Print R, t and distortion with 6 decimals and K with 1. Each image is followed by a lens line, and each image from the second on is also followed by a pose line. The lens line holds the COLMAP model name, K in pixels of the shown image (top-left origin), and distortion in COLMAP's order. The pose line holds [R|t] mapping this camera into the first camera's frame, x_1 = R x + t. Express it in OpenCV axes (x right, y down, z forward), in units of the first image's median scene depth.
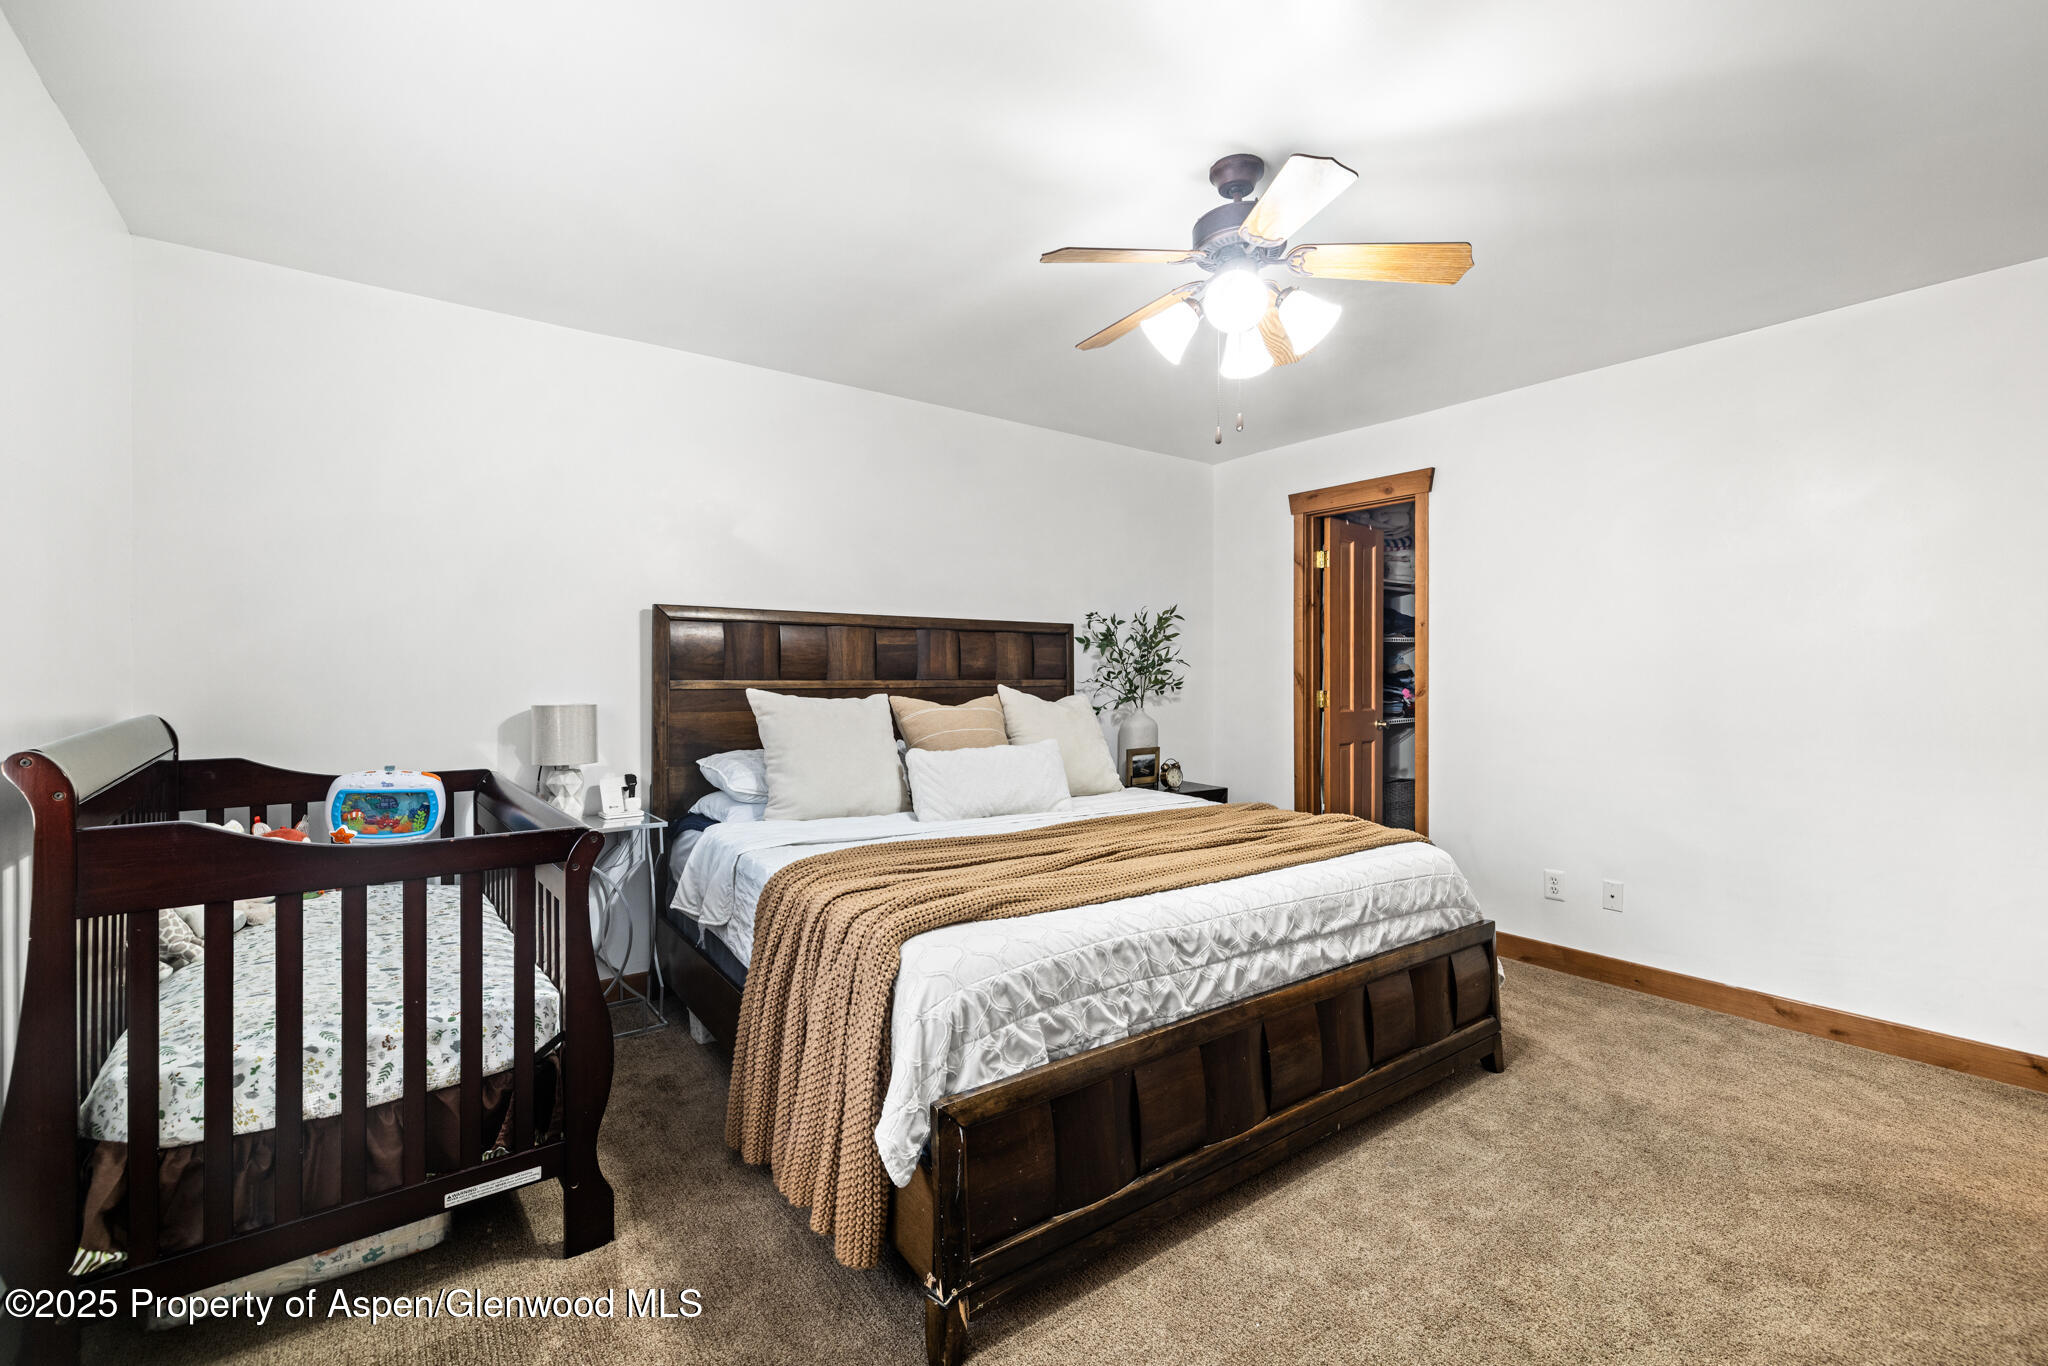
lens RADIAL K [[870.3, 0, 1044.7], [0, 870.3, 674.2], [0, 0, 1]] dist [-0.001293, 0.000759]
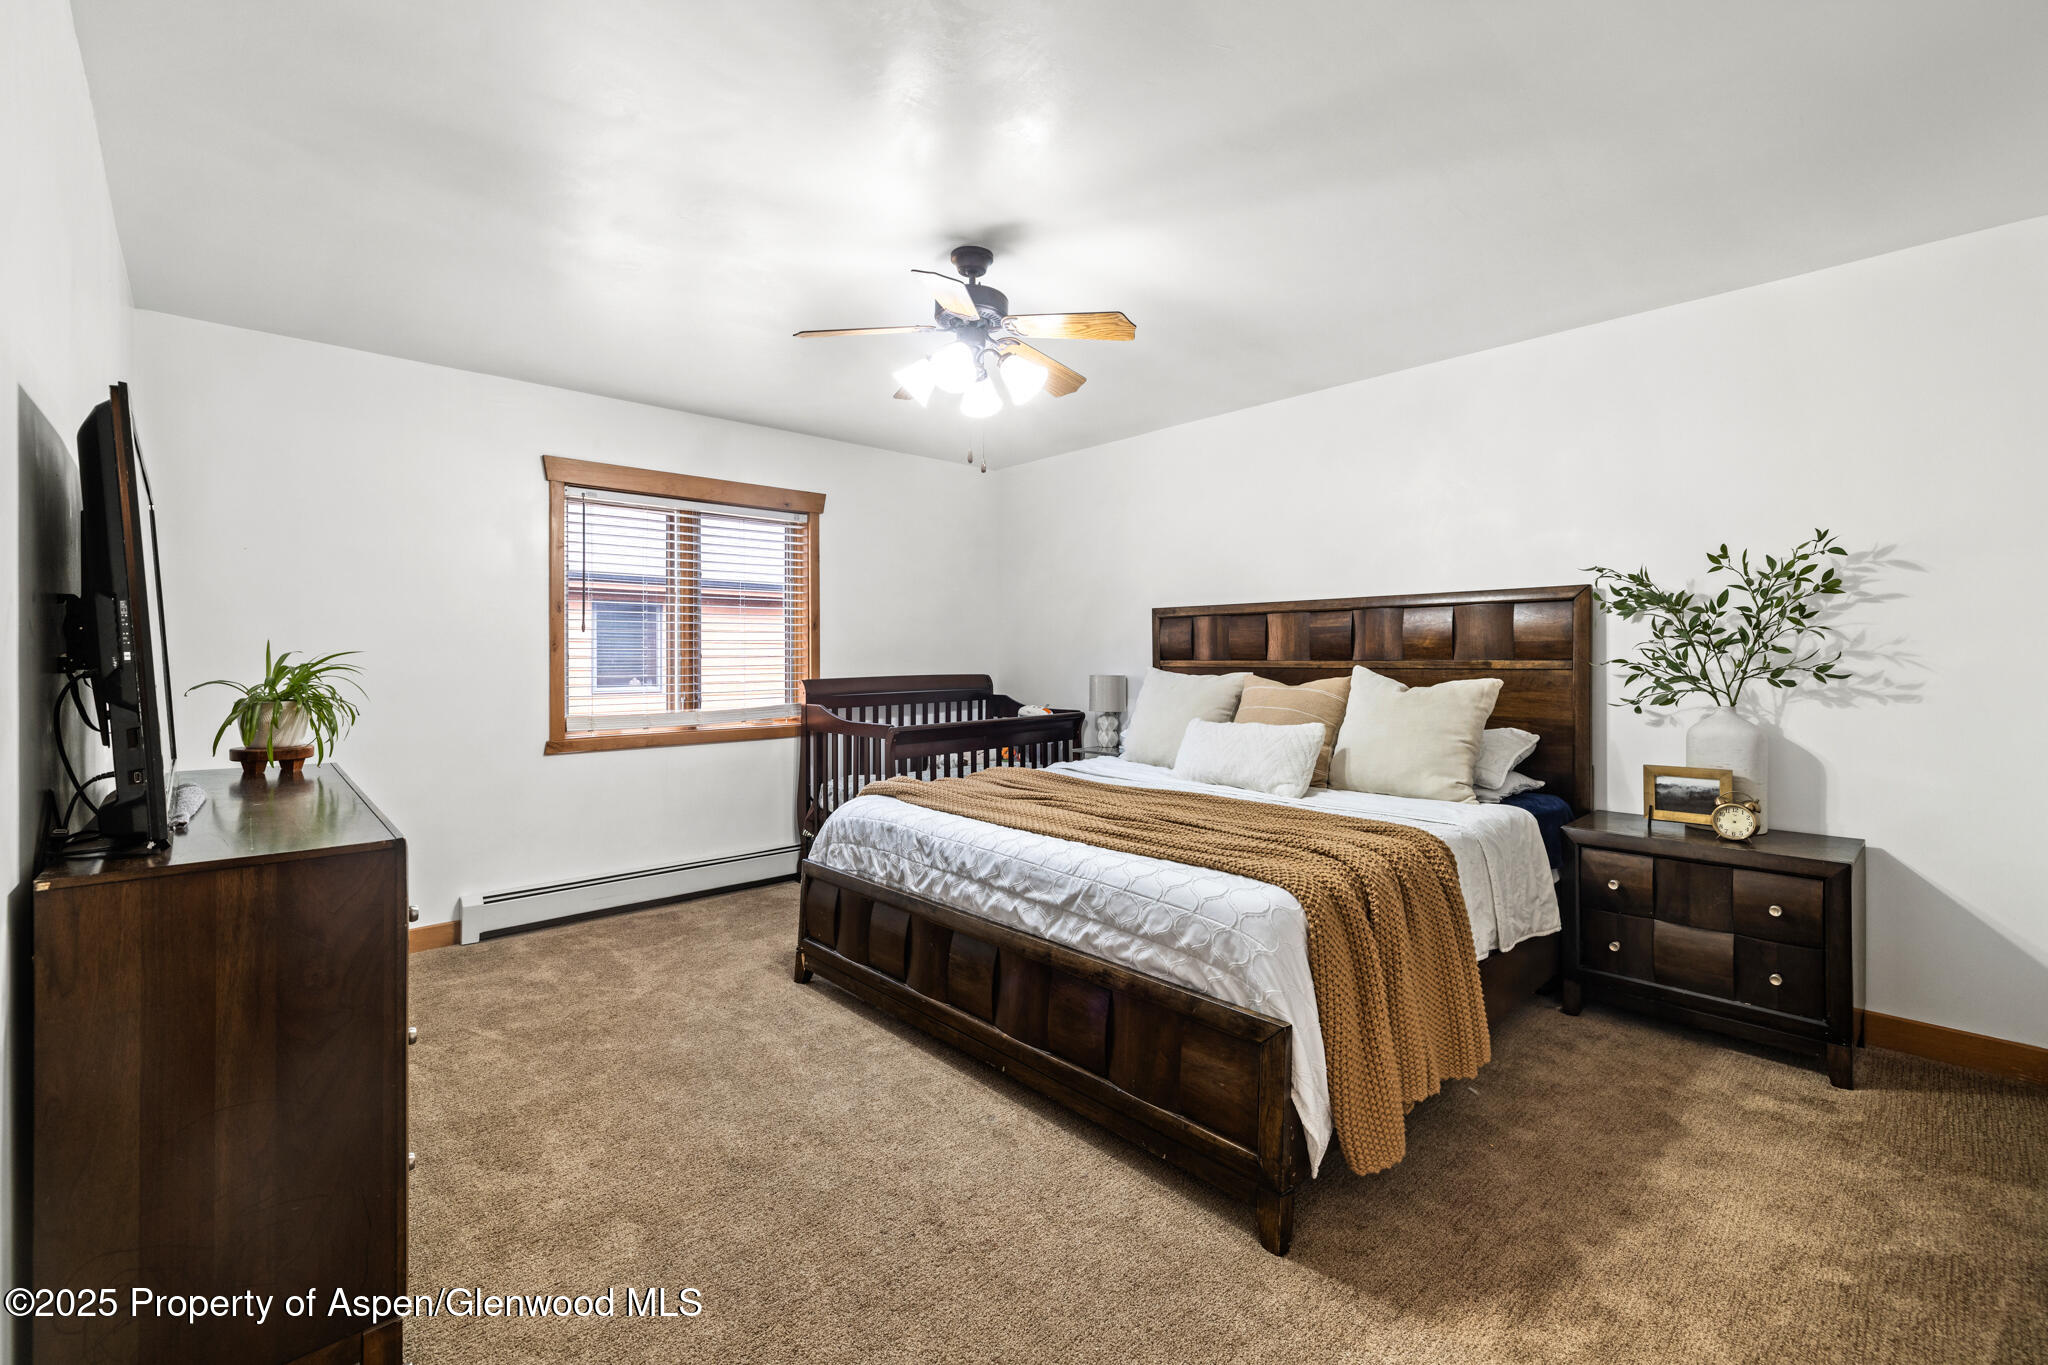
lens RADIAL K [[870.3, 0, 1033.0], [0, 870.3, 667.0], [0, 0, 1]] dist [-0.001293, 0.000759]
pose [[0.115044, 0.009105, -0.993319, 0.848395], [0.002775, 0.999951, 0.009487, 0.003532], [0.993356, -0.003848, 0.115013, 0.545143]]
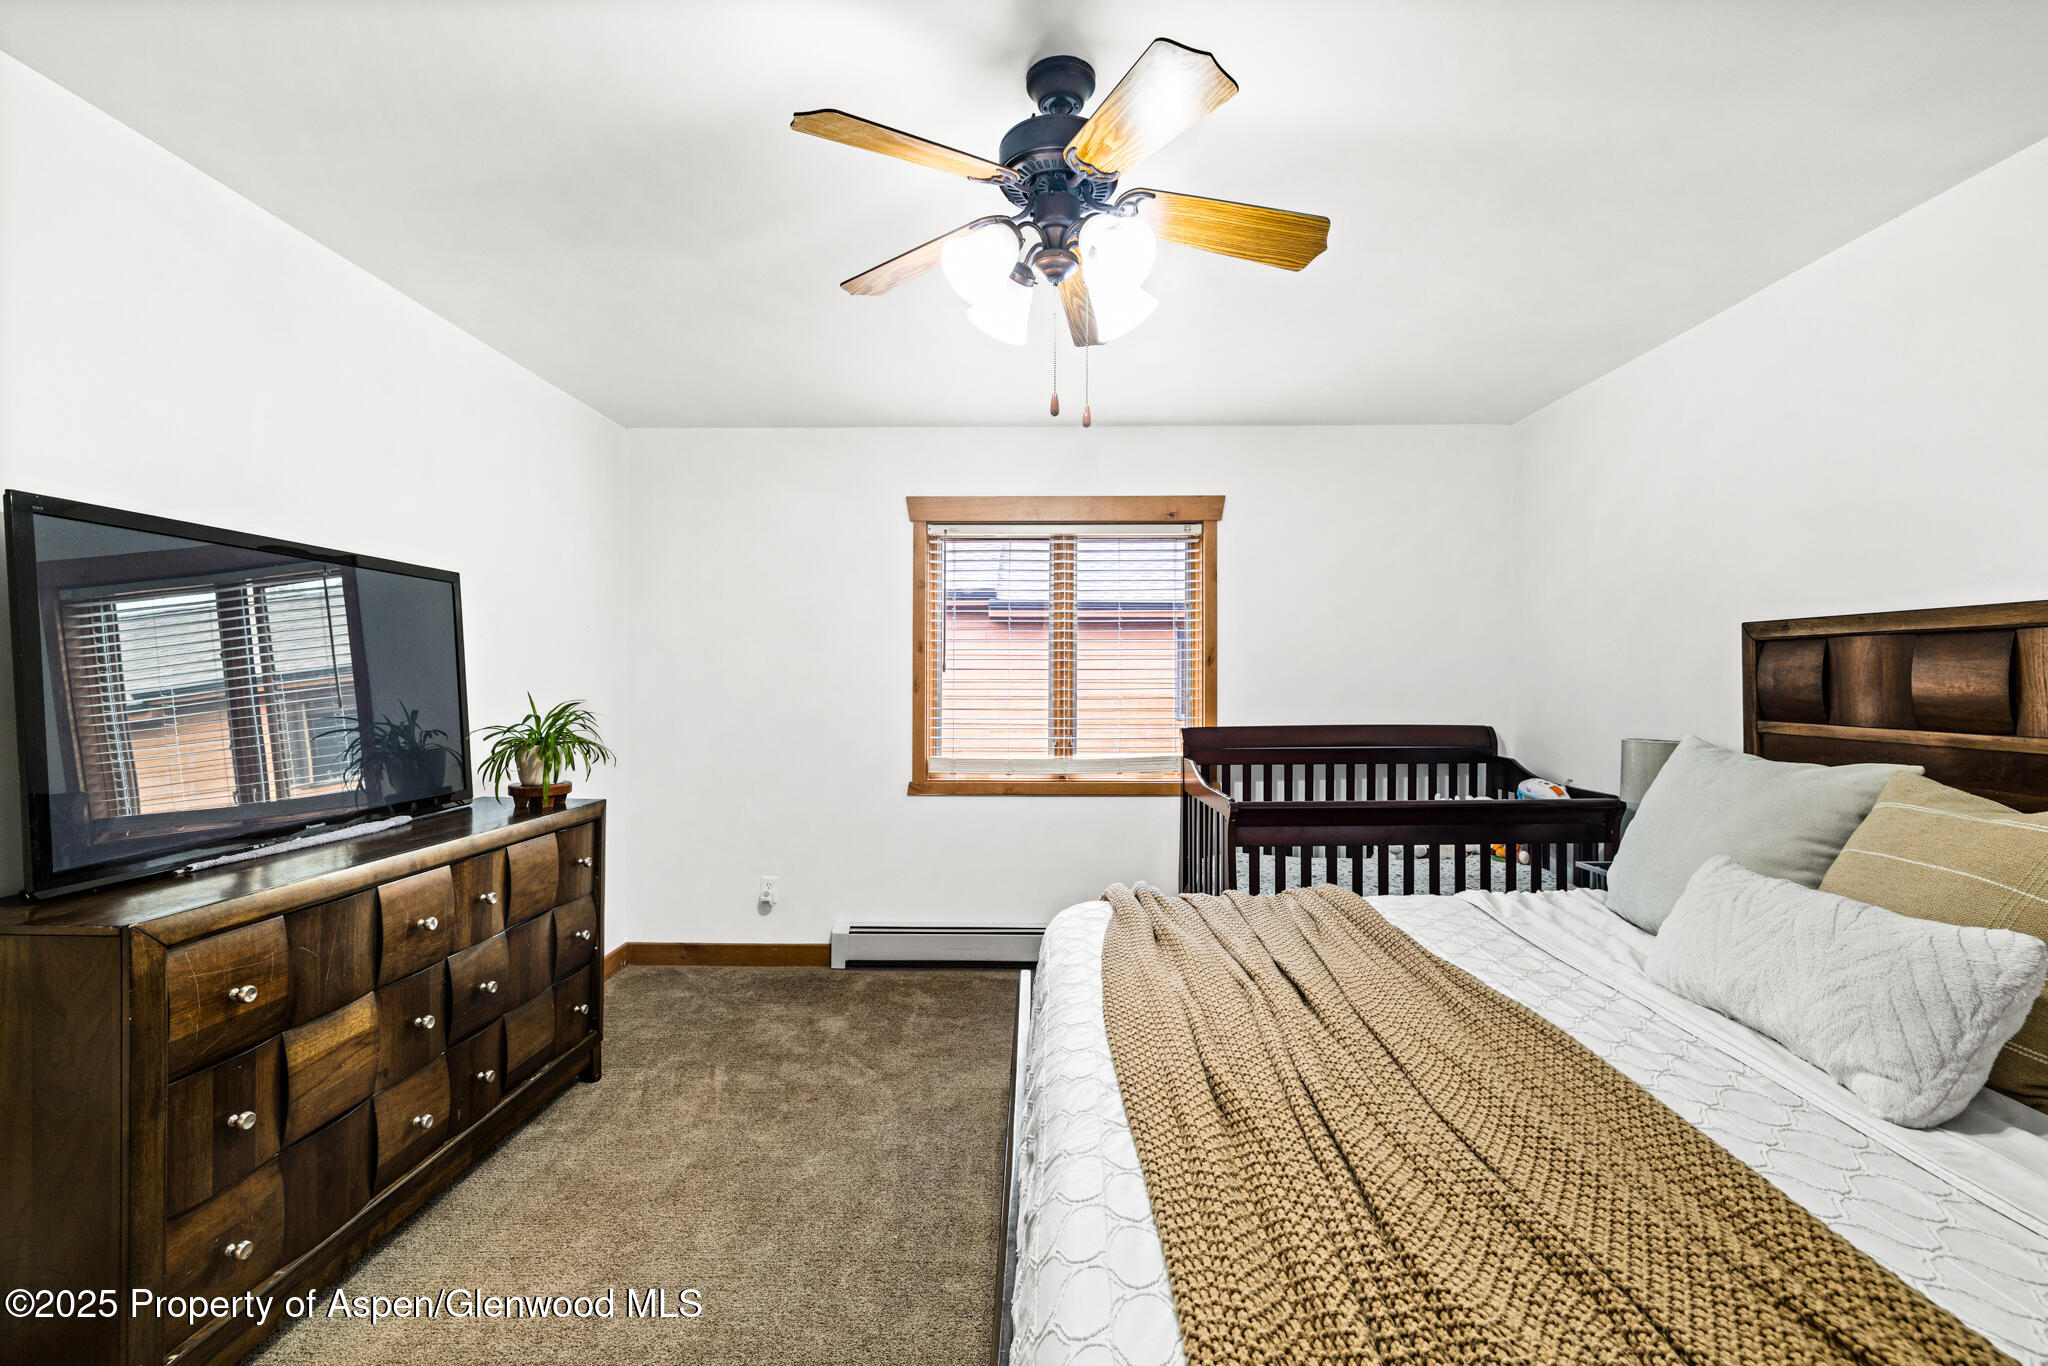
lens RADIAL K [[870.3, 0, 1027.7], [0, 870.3, 682.6], [0, 0, 1]] dist [-0.001293, 0.000759]
pose [[-0.611091, 0.000328, -0.791561, 0.488274], [-0.004556, 0.999982, 0.003931, -0.022908], [0.791548, 0.006009, -0.611078, 0.835087]]
